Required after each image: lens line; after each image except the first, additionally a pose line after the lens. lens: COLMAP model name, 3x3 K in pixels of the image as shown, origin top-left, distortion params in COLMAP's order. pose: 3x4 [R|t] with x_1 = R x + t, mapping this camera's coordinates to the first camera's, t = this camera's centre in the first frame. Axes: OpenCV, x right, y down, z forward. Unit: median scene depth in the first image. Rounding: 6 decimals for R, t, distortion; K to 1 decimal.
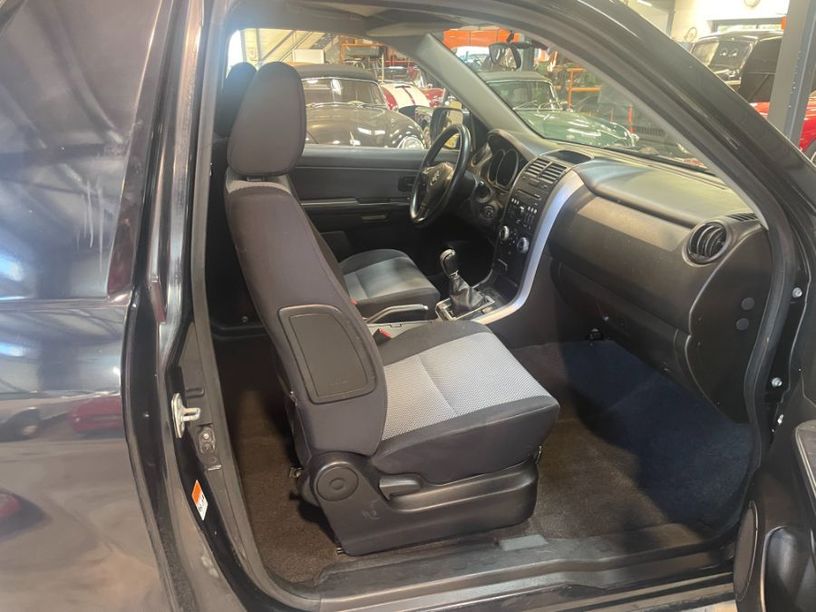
lens RADIAL K [[618.2, 0, 398.9], [0, 618.2, 304.1], [0, 0, 1]] dist [0.096759, -0.129647]
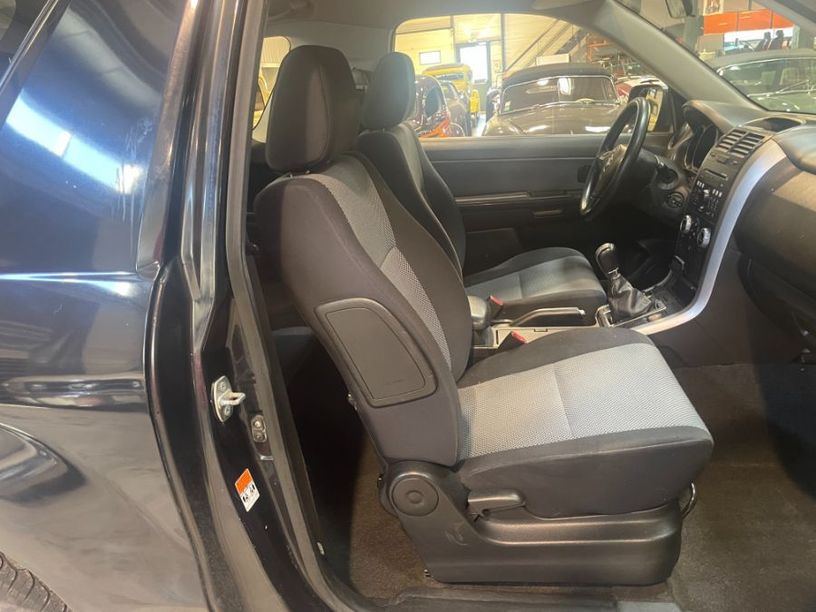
lens RADIAL K [[618.2, 0, 403.9], [0, 618.2, 305.9], [0, 0, 1]] dist [0.096759, -0.129647]
pose [[0.928728, 0.040369, -0.368556, 0.151875], [-0.045748, 0.998936, -0.005865, 0.015766], [0.367927, 0.022308, 0.929587, 0.118193]]
